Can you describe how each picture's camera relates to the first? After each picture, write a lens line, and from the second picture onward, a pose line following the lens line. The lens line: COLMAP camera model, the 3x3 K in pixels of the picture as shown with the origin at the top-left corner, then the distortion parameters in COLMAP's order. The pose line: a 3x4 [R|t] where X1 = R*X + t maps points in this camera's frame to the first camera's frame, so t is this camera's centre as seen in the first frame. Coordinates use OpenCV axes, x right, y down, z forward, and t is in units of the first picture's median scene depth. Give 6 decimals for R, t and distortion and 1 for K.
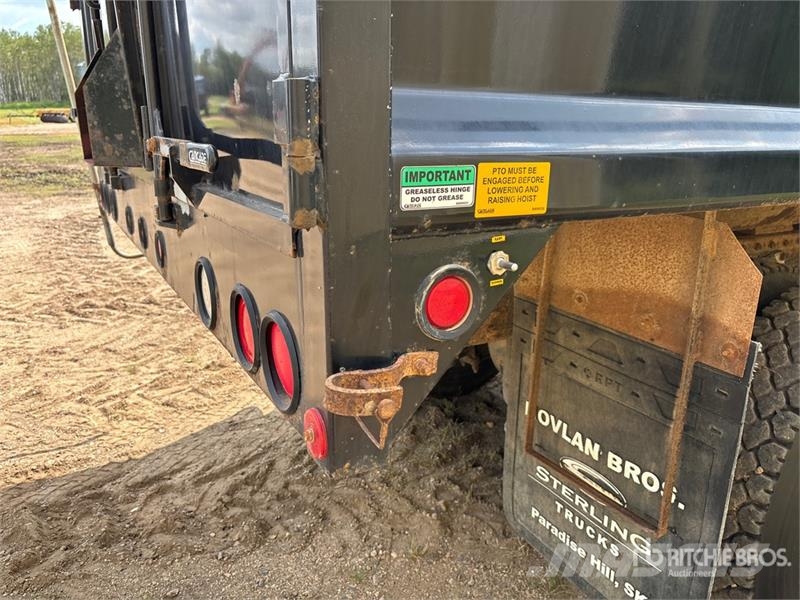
lens RADIAL K [[606.4, 0, 400.0], [0, 606.4, 300.0], [0, 0, 1]] dist [0.033290, -0.060864]
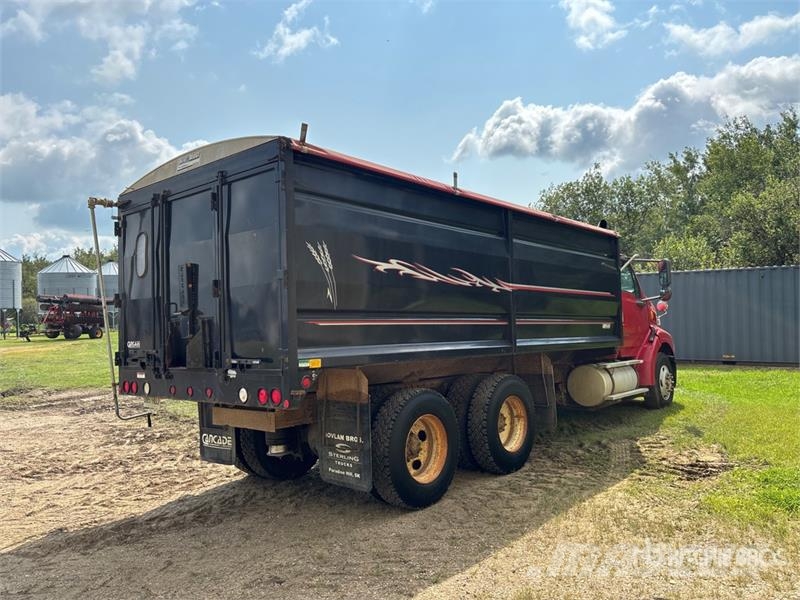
lens RADIAL K [[606.4, 0, 400.0], [0, 606.4, 300.0], [0, 0, 1]] dist [0.033290, -0.060864]
pose [[0.943398, -0.020225, 0.331045, -0.508722], [0.127876, 0.943147, -0.306792, 0.598632], [-0.306020, 0.331760, 0.892349, -2.461175]]
